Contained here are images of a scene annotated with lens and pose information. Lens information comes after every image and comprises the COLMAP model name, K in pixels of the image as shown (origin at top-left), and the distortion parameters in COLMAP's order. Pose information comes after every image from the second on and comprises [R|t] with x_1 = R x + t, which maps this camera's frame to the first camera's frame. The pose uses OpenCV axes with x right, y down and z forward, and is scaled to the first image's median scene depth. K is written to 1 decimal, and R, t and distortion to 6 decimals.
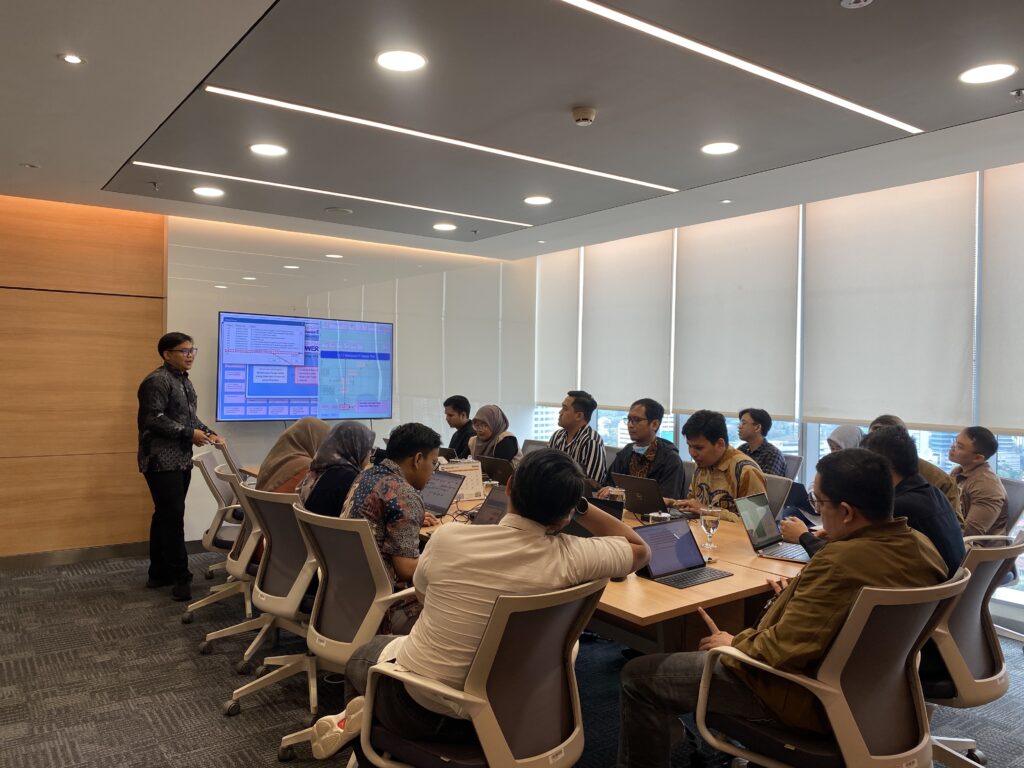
lens RADIAL K [[787.3, 0, 517.7], [0, 787.3, 375.7], [0, 0, 1]] dist [0.064556, -0.018021]
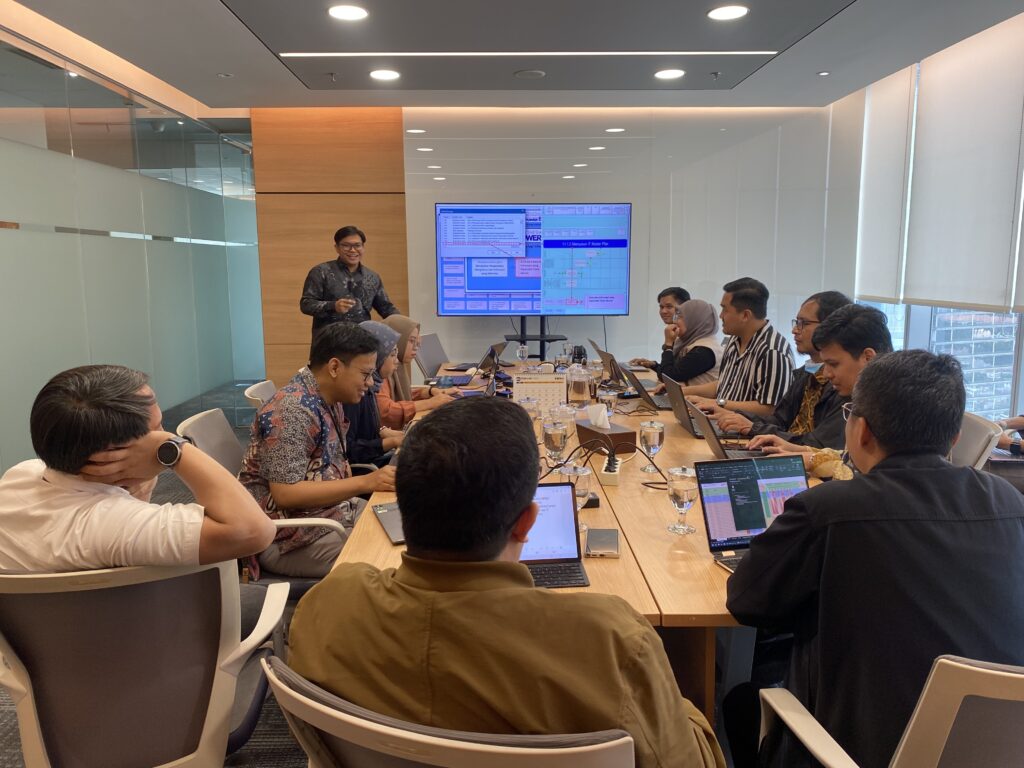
lens RADIAL K [[787.3, 0, 513.4], [0, 787.3, 379.3], [0, 0, 1]] dist [0.064556, -0.018021]
pose [[0.818341, 0.061277, -0.571457, 0.259884], [0.017921, 0.991096, 0.131938, 0.007177], [0.574453, -0.118211, 0.809957, 0.232102]]
